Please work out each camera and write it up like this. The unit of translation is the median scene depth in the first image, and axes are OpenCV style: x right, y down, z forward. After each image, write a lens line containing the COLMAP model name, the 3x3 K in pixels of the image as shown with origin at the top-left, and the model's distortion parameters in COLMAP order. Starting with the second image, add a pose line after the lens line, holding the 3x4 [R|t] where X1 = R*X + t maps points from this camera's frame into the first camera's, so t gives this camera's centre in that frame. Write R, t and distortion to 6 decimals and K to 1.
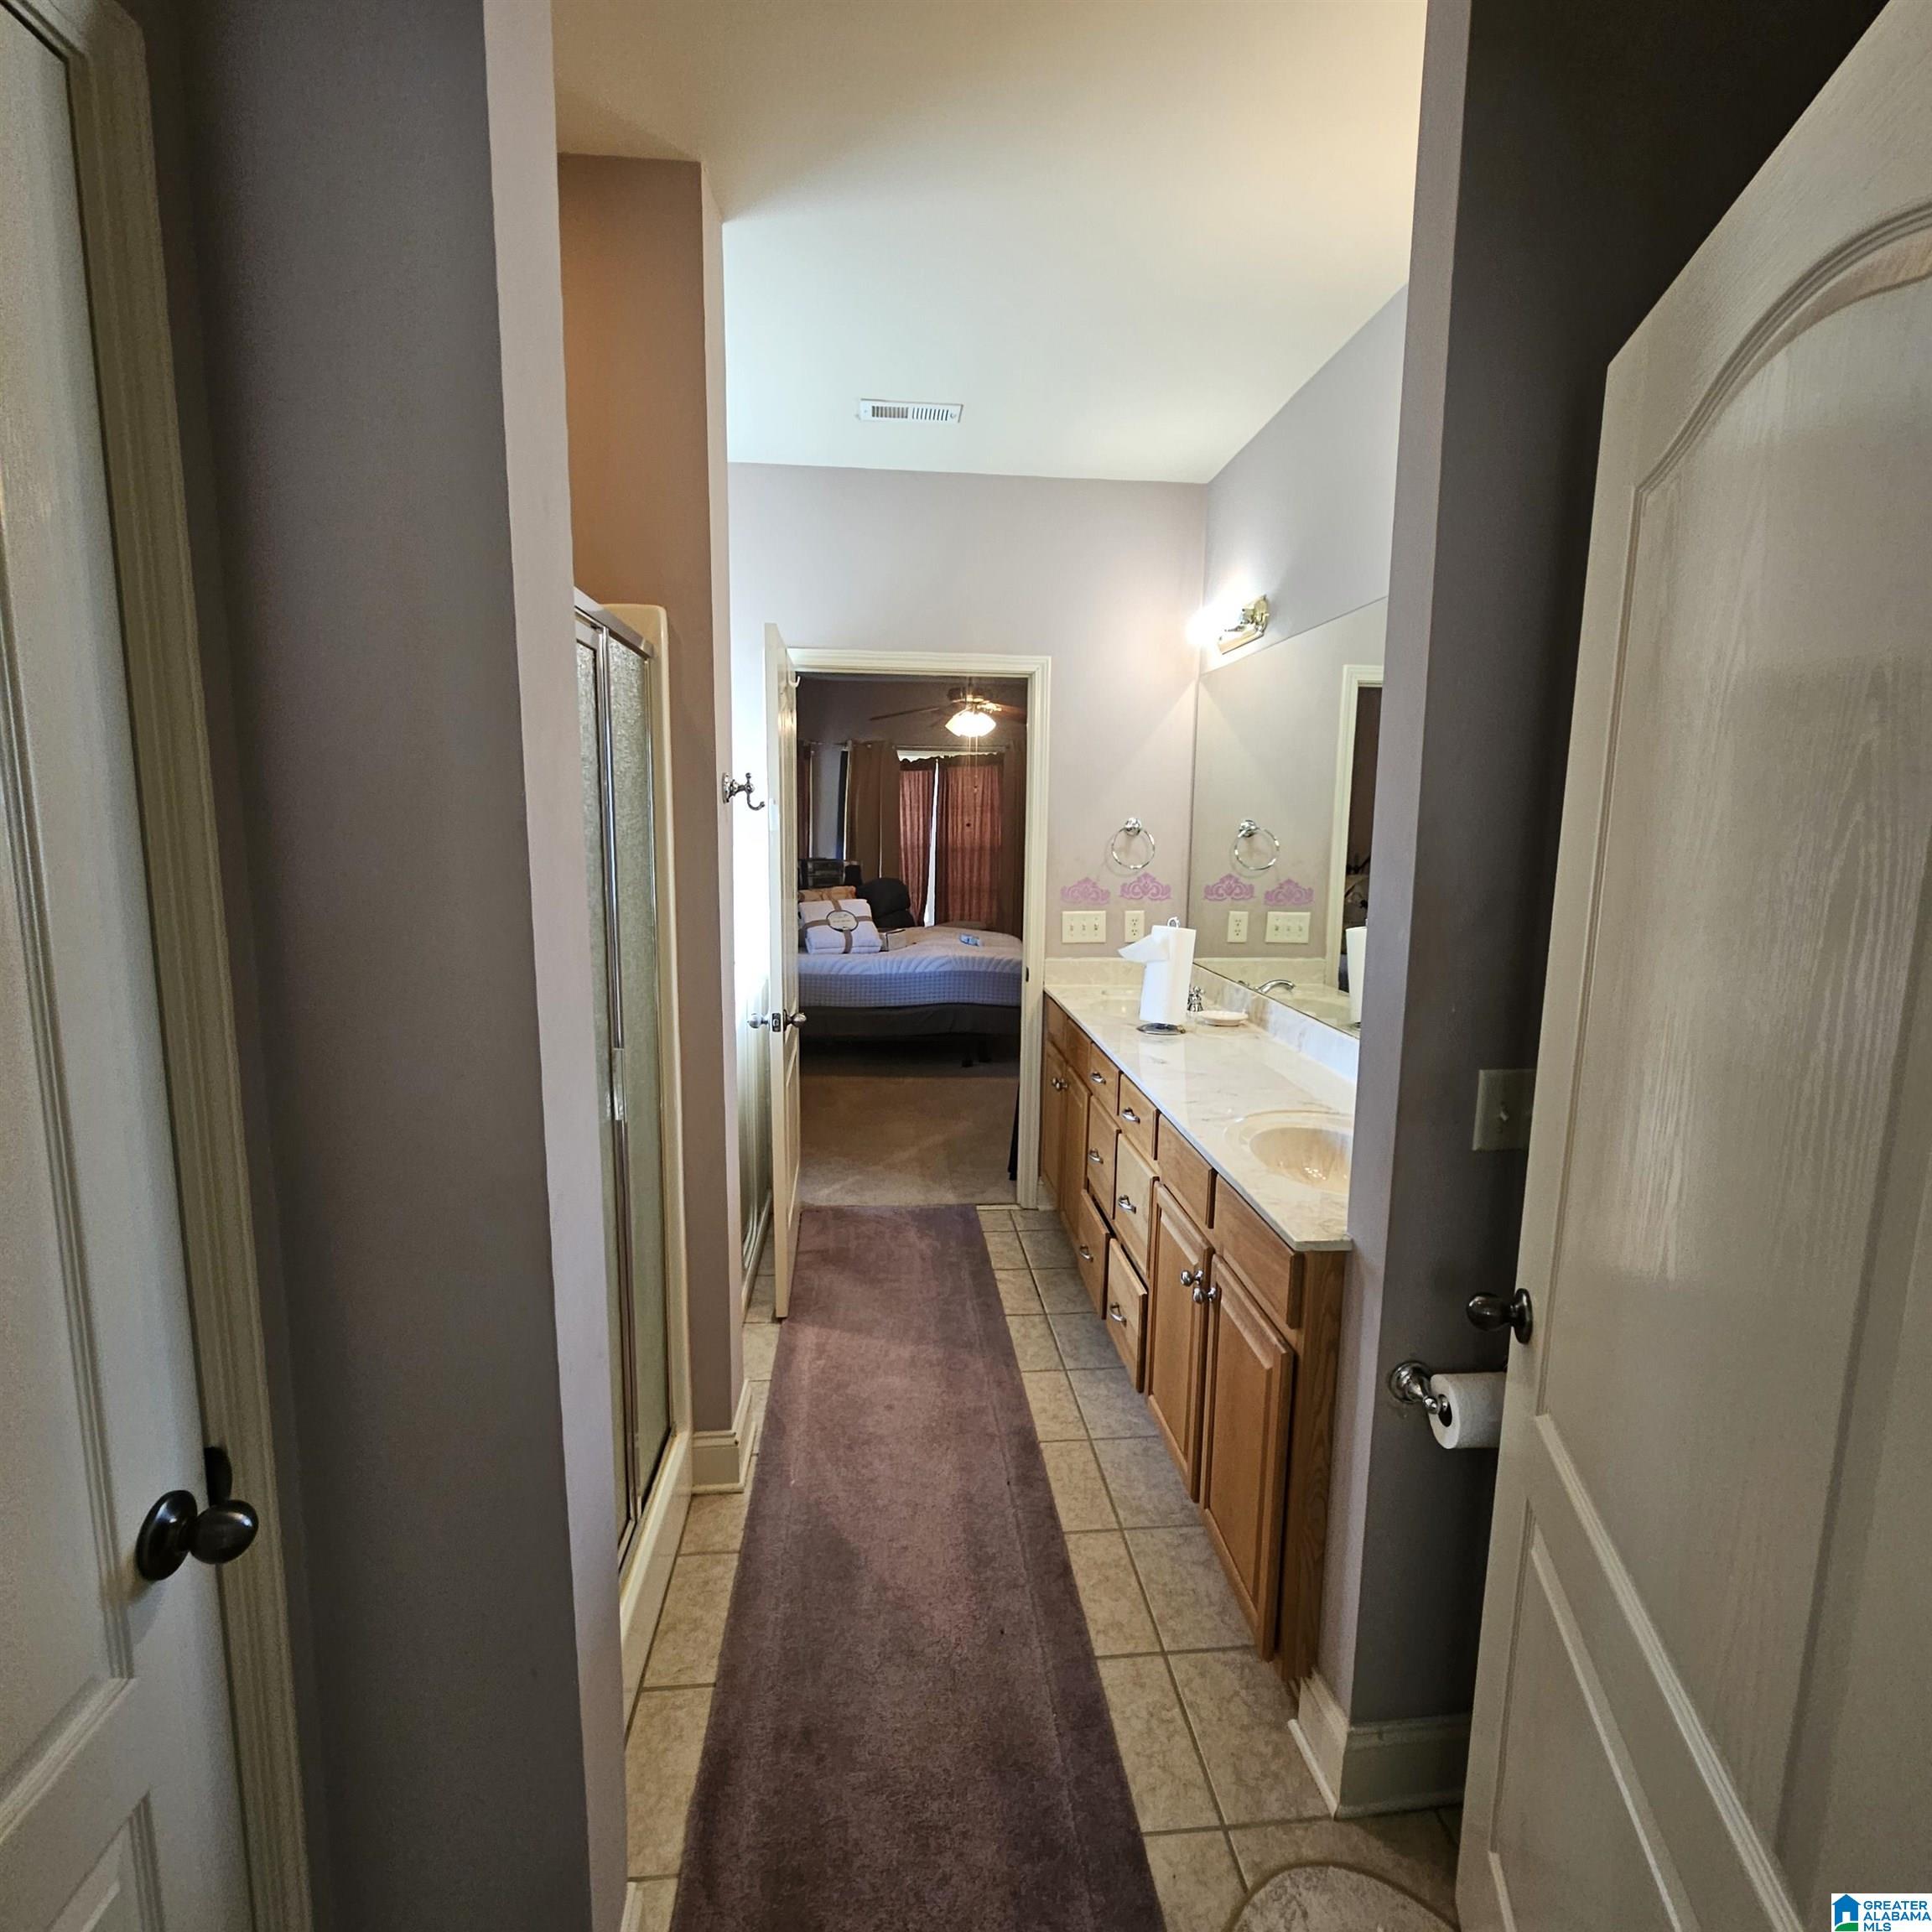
lens RADIAL K [[1045.5, 0, 994.5], [0, 1045.5, 975.4], [0, 0, 1]] dist [-0.002487, 0.000057]
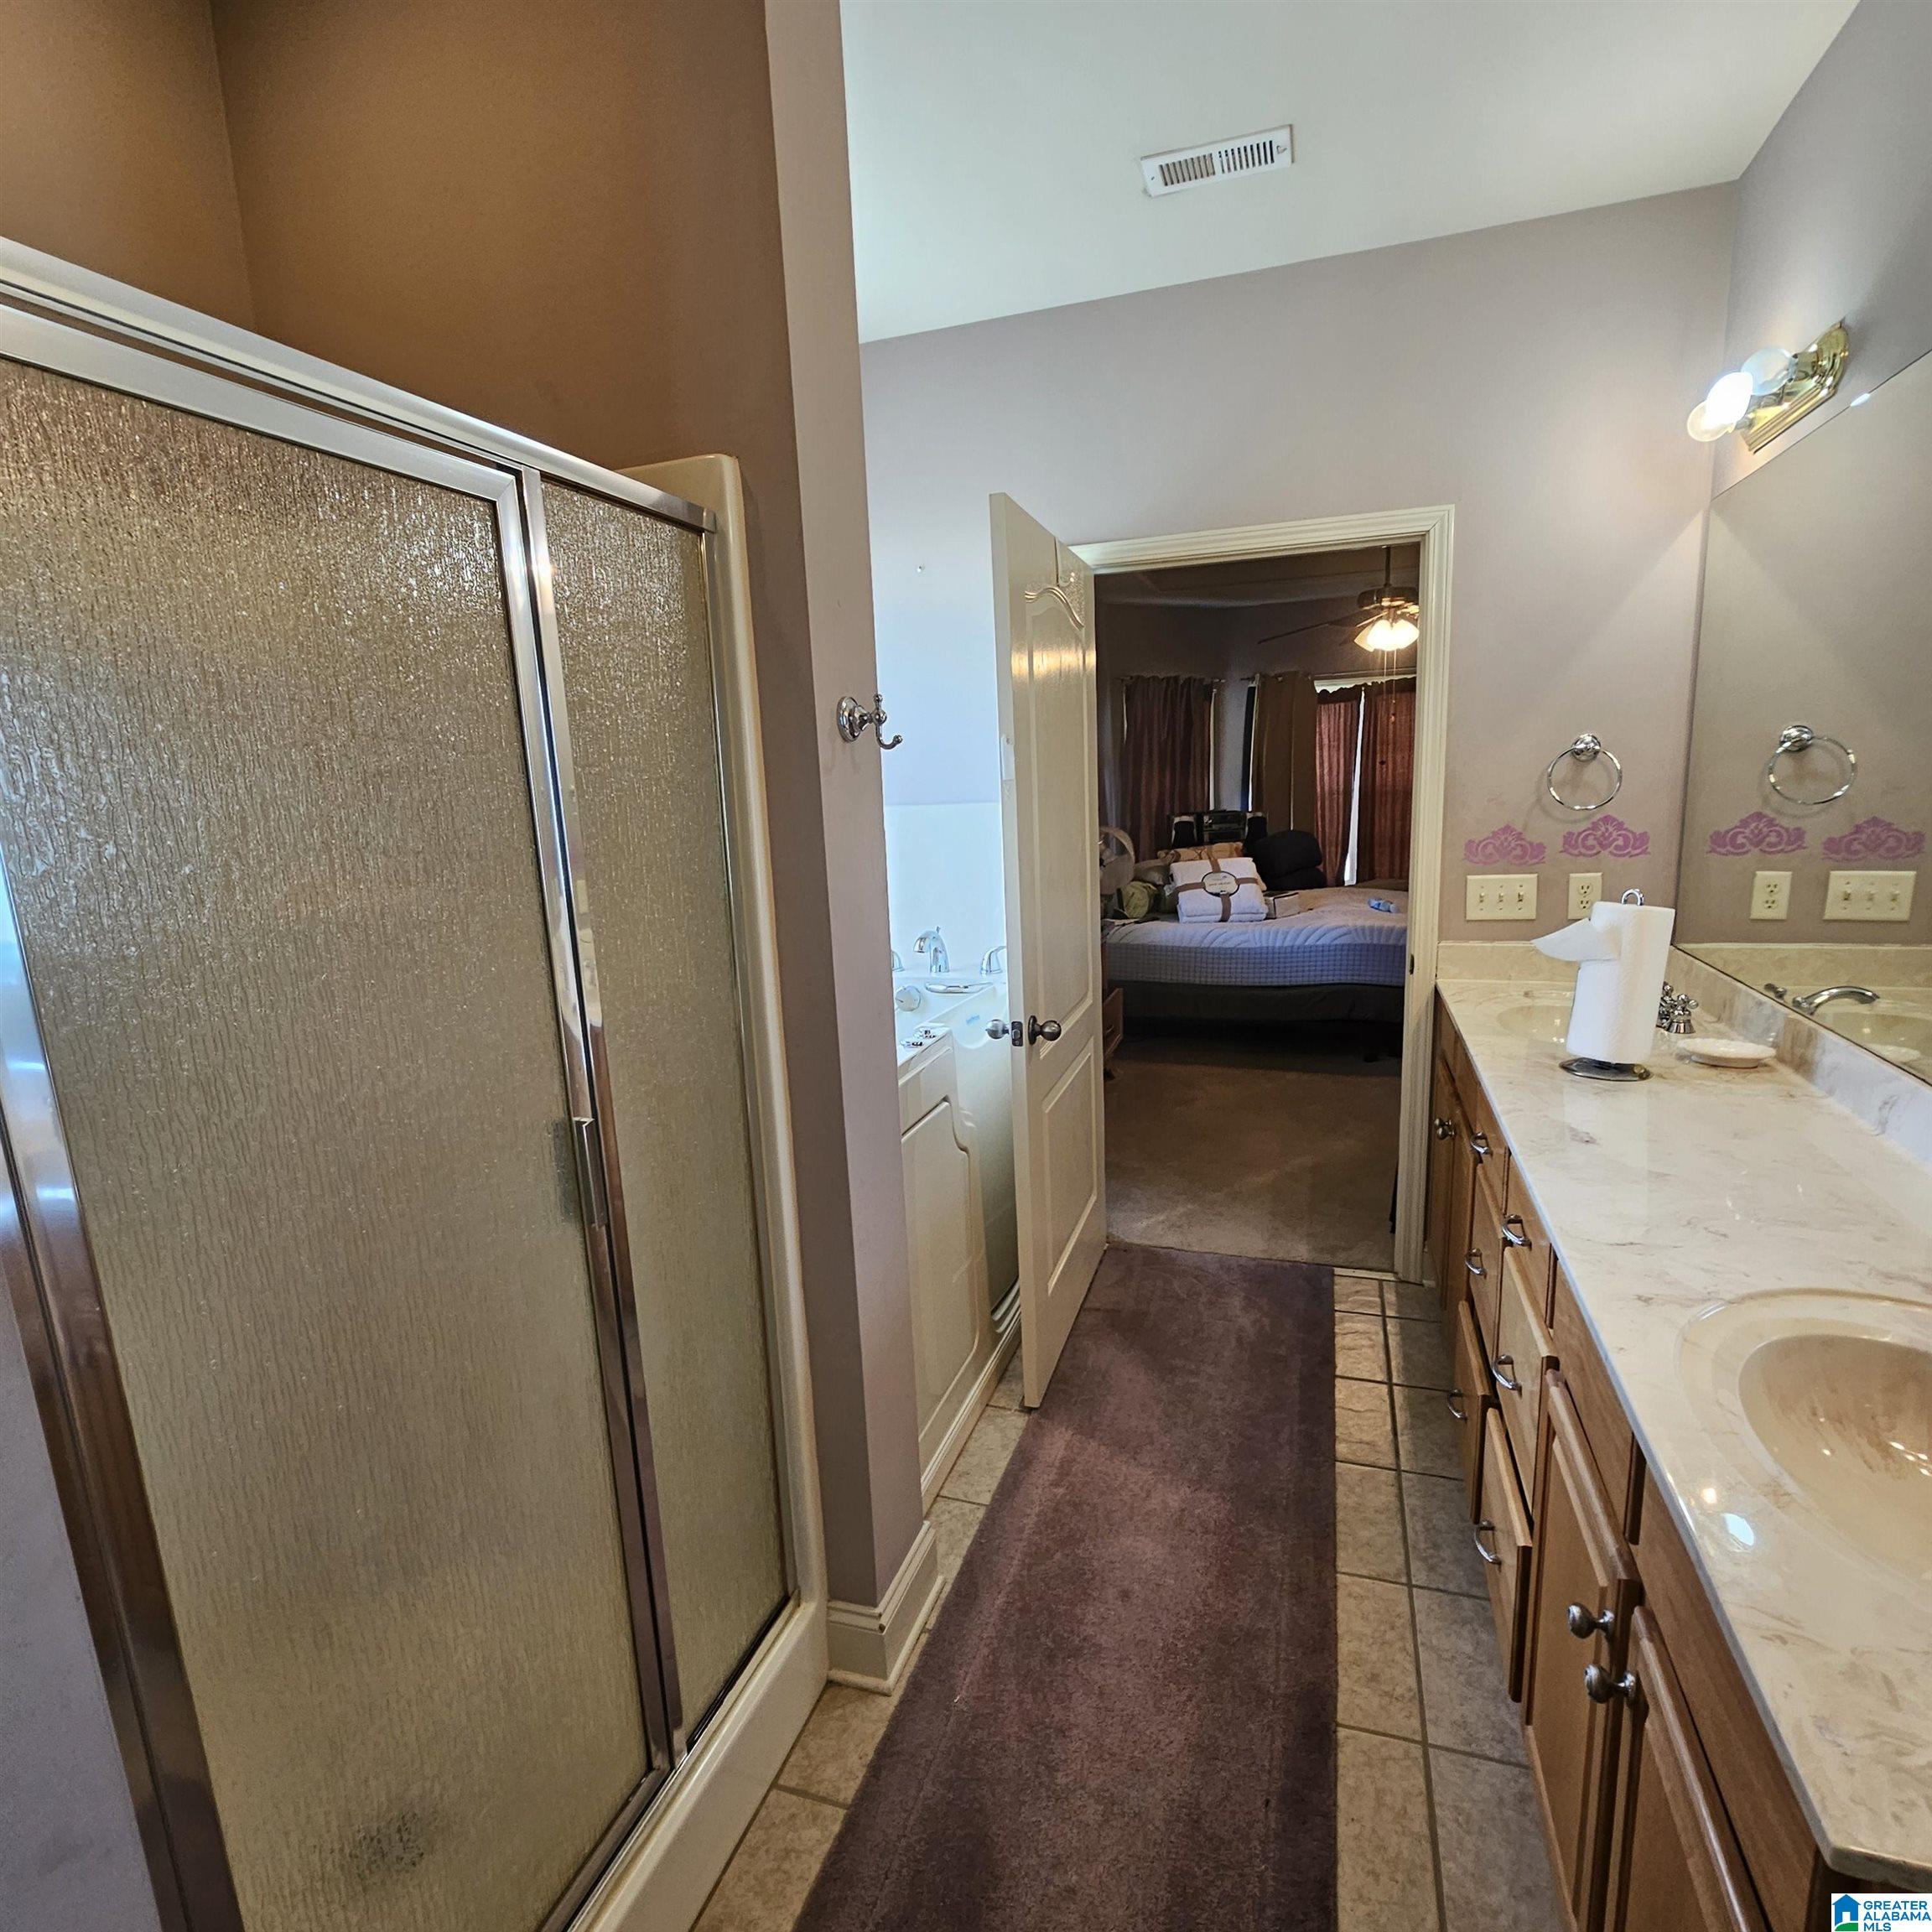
lens RADIAL K [[1045.5, 0, 994.5], [0, 1045.5, 975.4], [0, 0, 1]] dist [-0.002487, 0.000057]
pose [[0.910729, 0.024816, -0.412259, 0.072255], [-0.006508, 0.998932, 0.045753, -0.026190], [0.412953, -0.038985, 0.909917, 0.246911]]
